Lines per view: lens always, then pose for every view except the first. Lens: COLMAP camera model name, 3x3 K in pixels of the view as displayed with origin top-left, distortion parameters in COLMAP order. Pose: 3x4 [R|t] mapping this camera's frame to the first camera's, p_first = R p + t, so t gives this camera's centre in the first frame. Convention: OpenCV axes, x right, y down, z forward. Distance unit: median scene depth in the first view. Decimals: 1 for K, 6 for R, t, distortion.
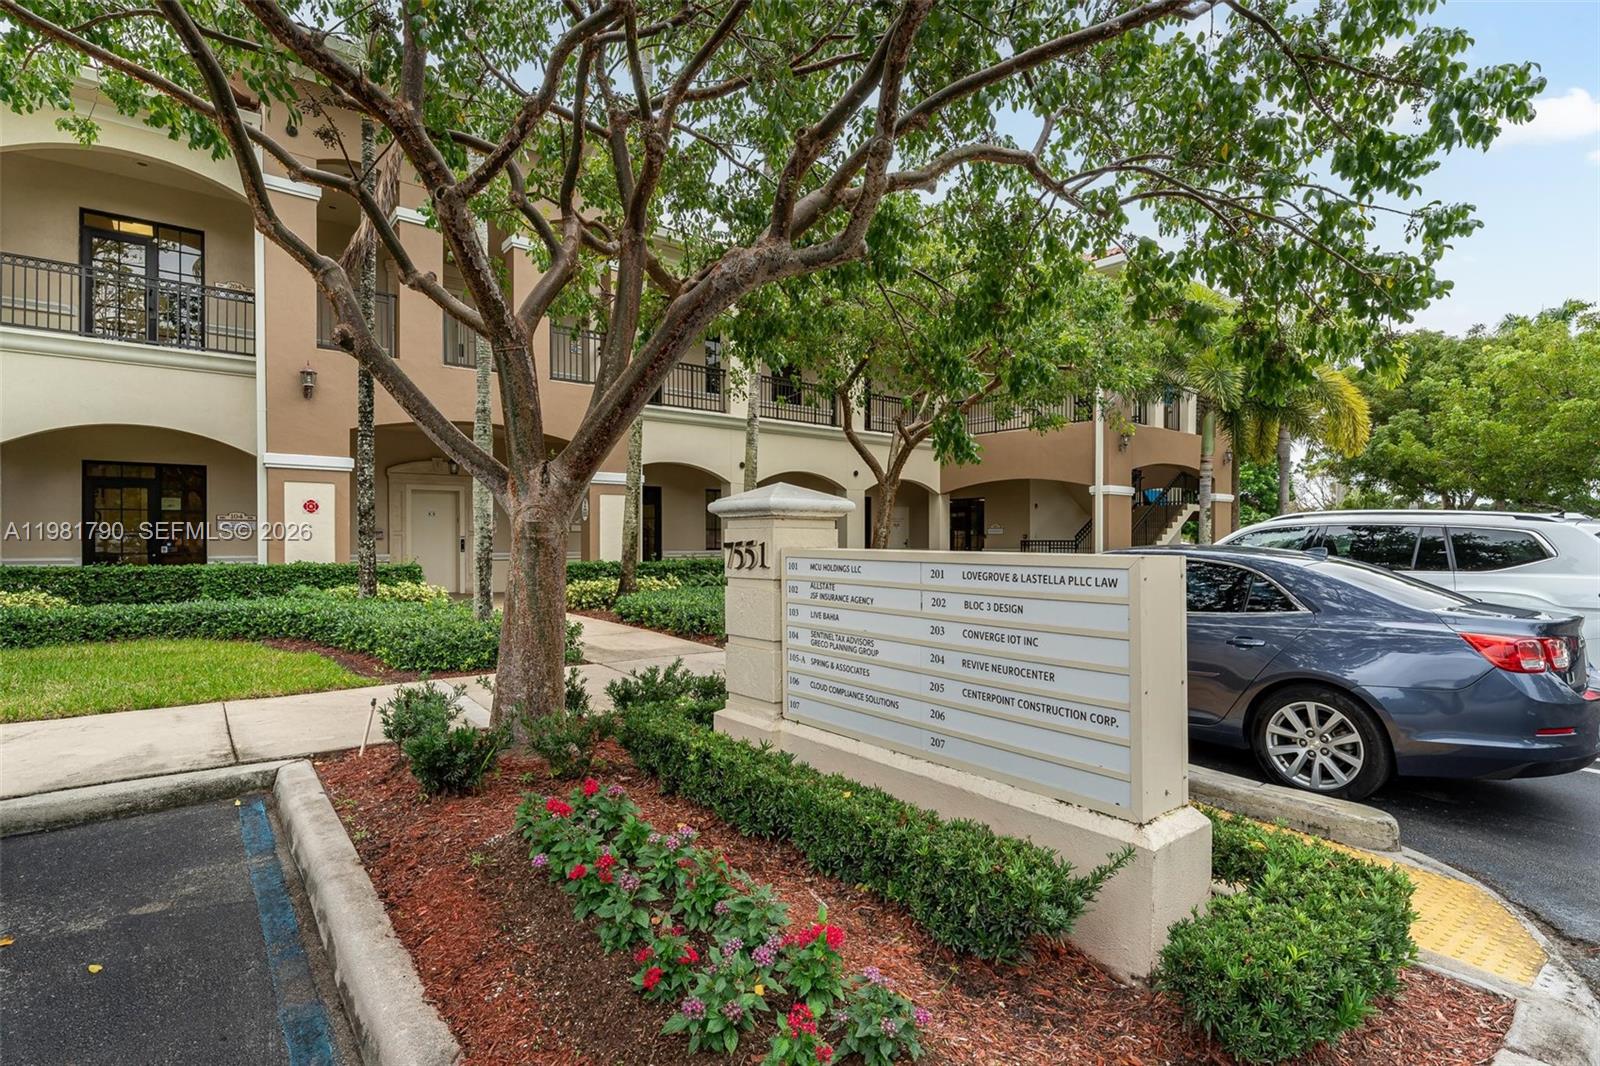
lens RADIAL K [[768.9, 0, 798.0], [0, 768.9, 535.8], [0, 0, 1]] dist [-0.001020, -0.000158]
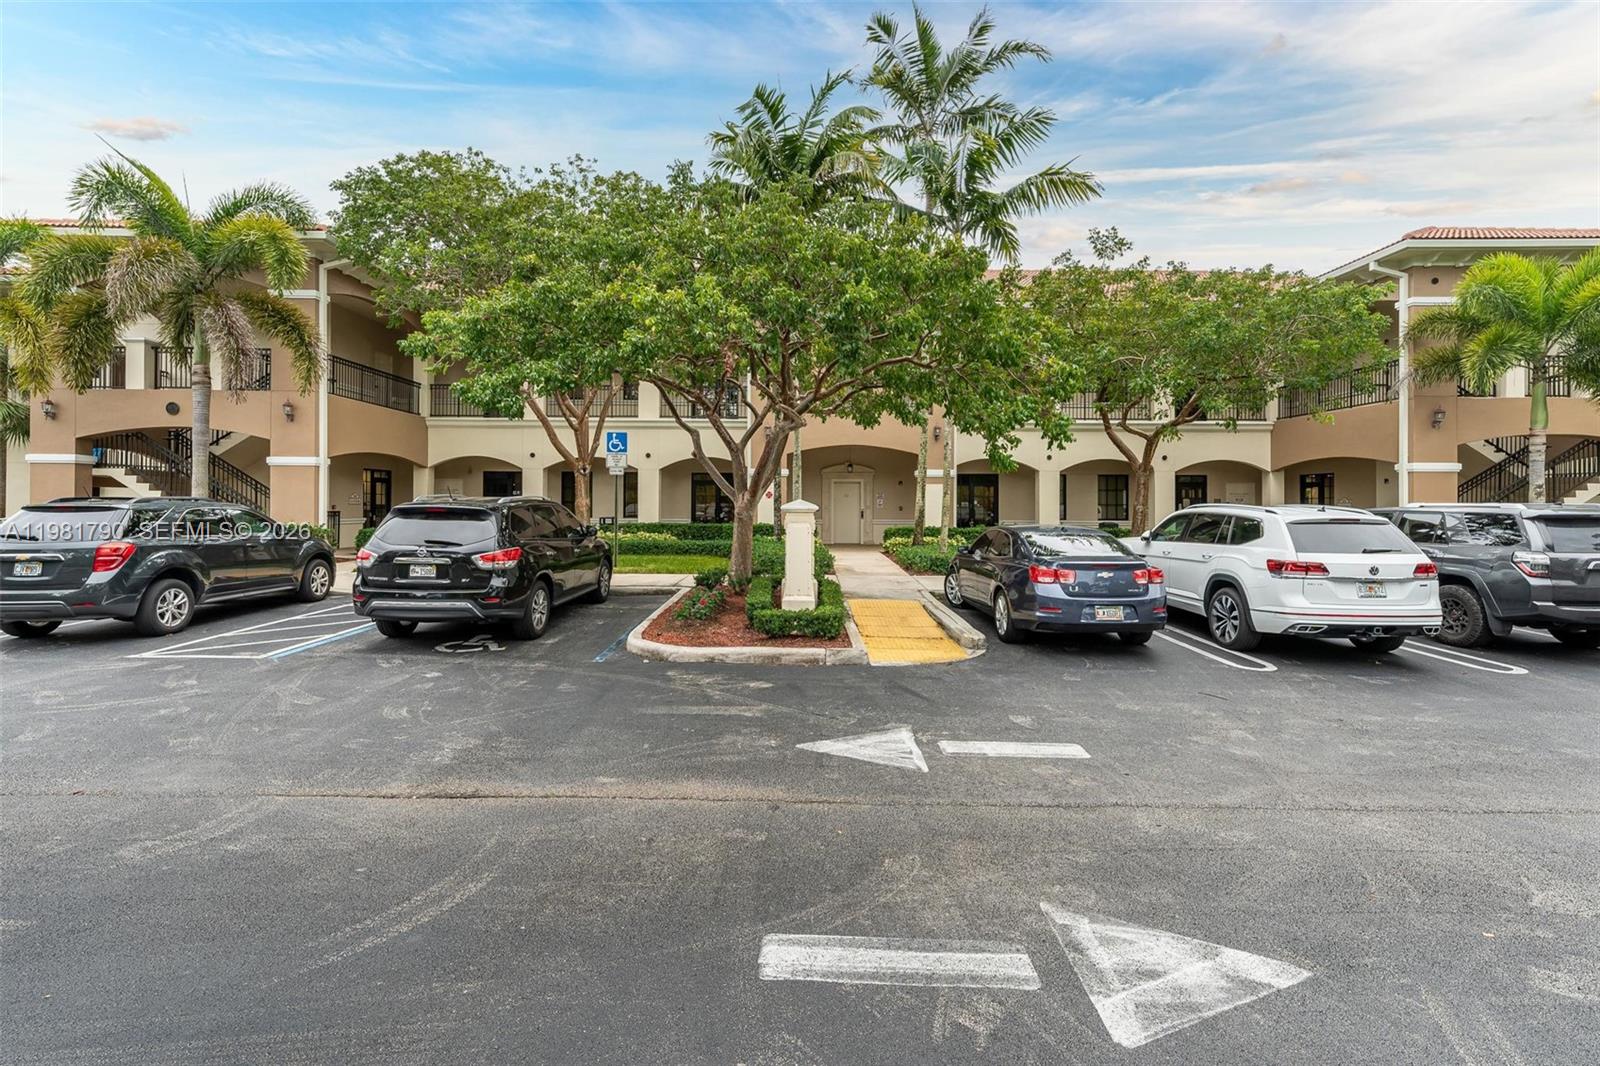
lens RADIAL K [[723.4, 0, 798.1], [0, 723.4, 522.3], [0, 0, 1]] dist [0.007146, 0.000318]
pose [[0.773000, 0.018267, -0.634143, 0.470102], [-0.001956, 0.999649, 0.026412, -0.013740], [0.634403, -0.019176, 0.772765, -0.298404]]
